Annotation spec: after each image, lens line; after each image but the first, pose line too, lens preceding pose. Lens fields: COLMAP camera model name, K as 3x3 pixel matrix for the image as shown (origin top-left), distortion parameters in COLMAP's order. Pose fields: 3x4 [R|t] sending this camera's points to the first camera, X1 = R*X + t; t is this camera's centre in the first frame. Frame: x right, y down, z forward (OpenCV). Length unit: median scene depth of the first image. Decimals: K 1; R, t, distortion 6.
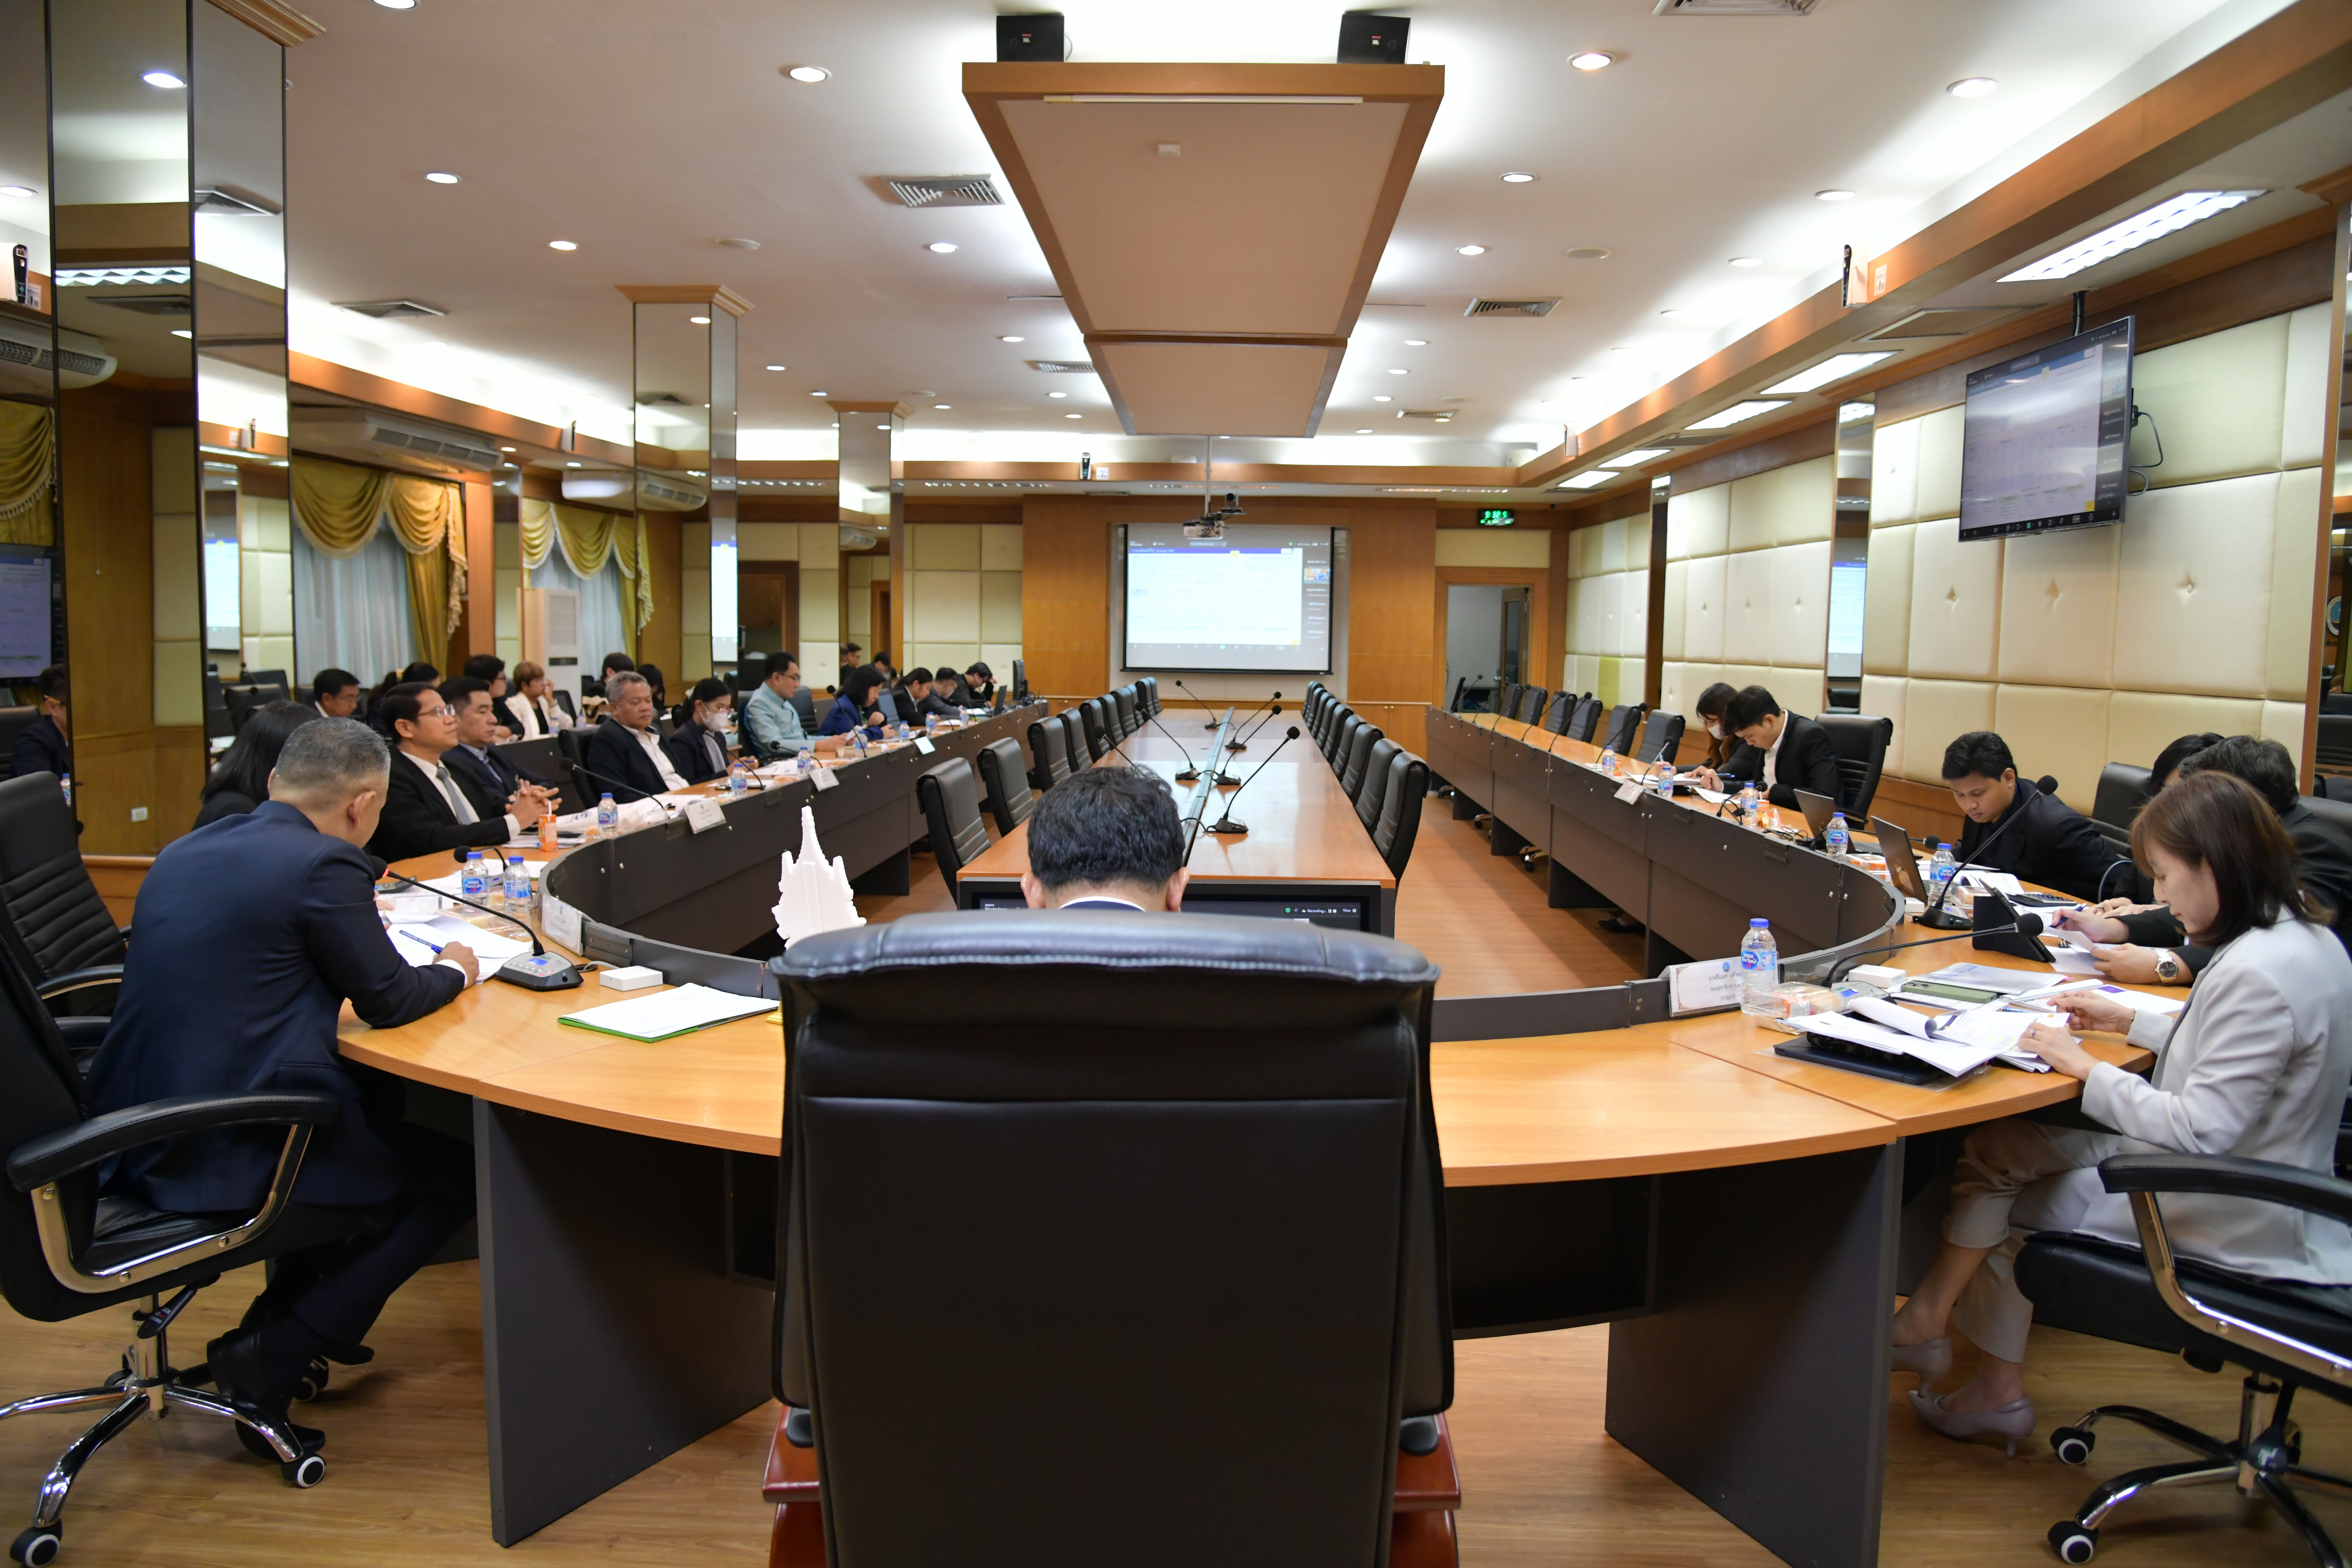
lens RADIAL K [[1609.8, 0, 1176.0], [0, 1609.8, 784.0], [0, 0, 1]] dist [-0.051479, 0.002848]
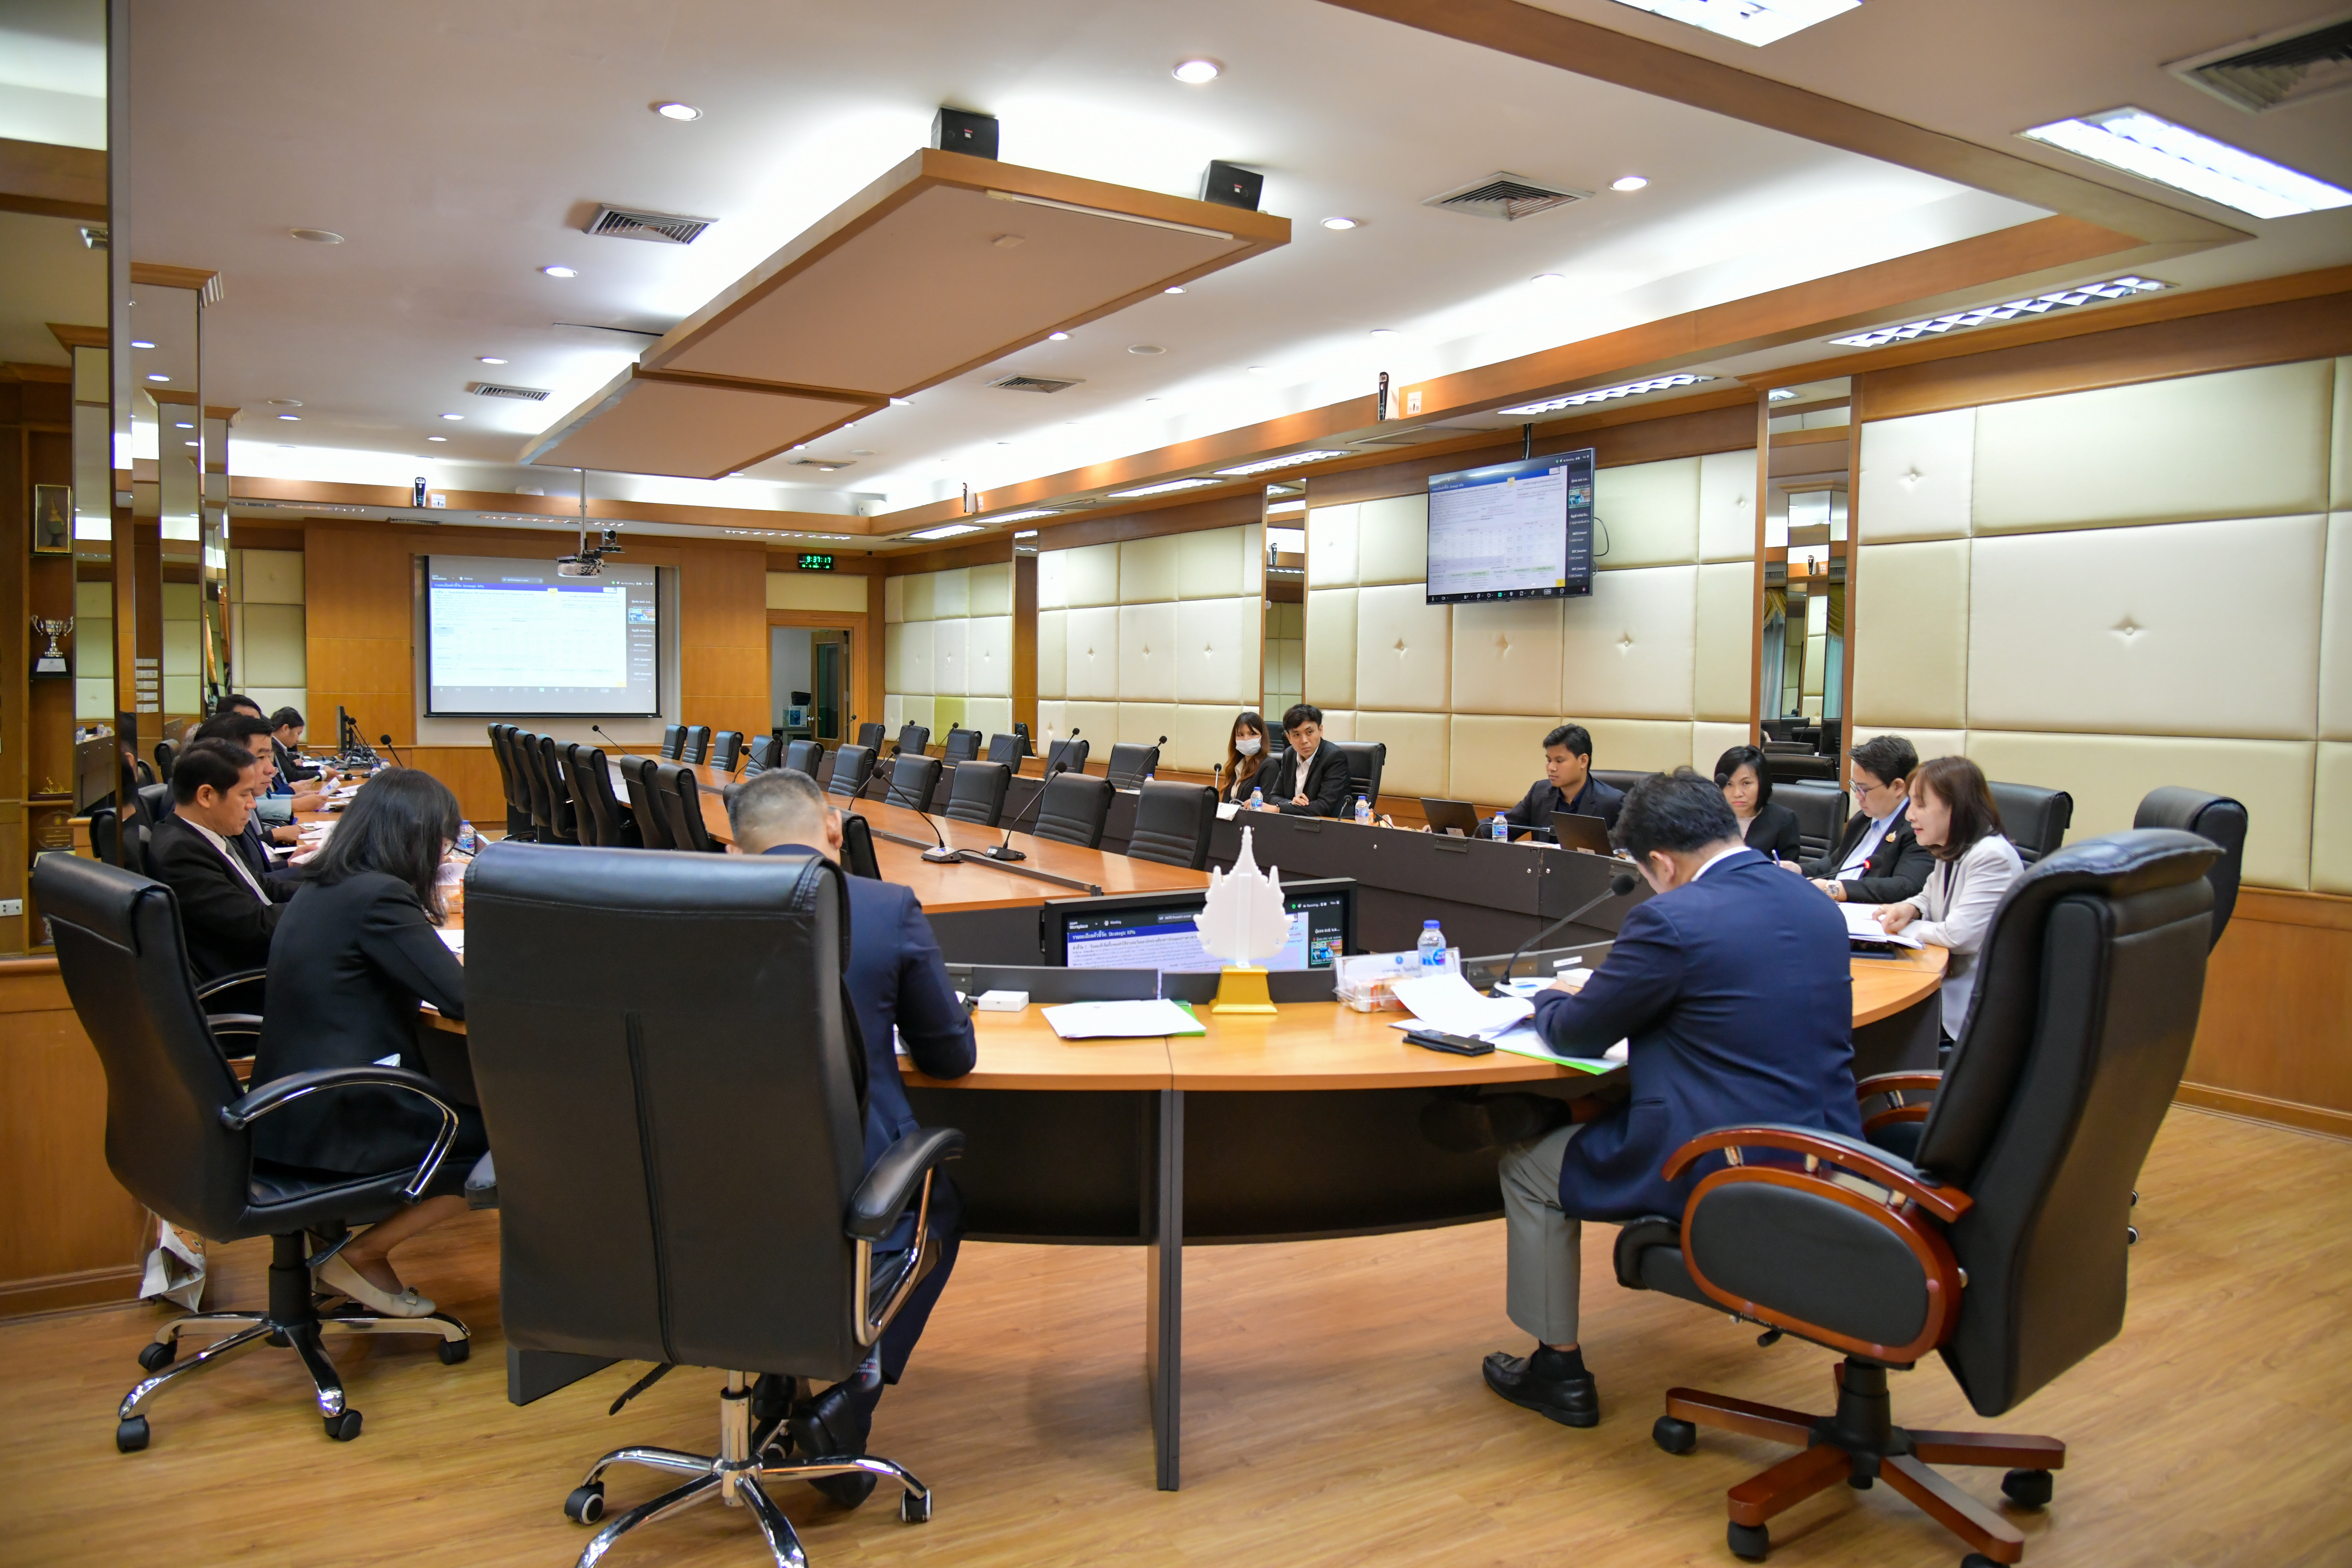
lens RADIAL K [[1636.1, 0, 1176.0], [0, 1636.1, 784.0], [0, 0, 1]] dist [-0.026612, 0.001489]
pose [[0.838956, -0.036301, 0.542987, -0.236931], [0.050069, 0.998690, -0.010593, -0.001964], [-0.541891, 0.036074, 0.839674, 0.000926]]
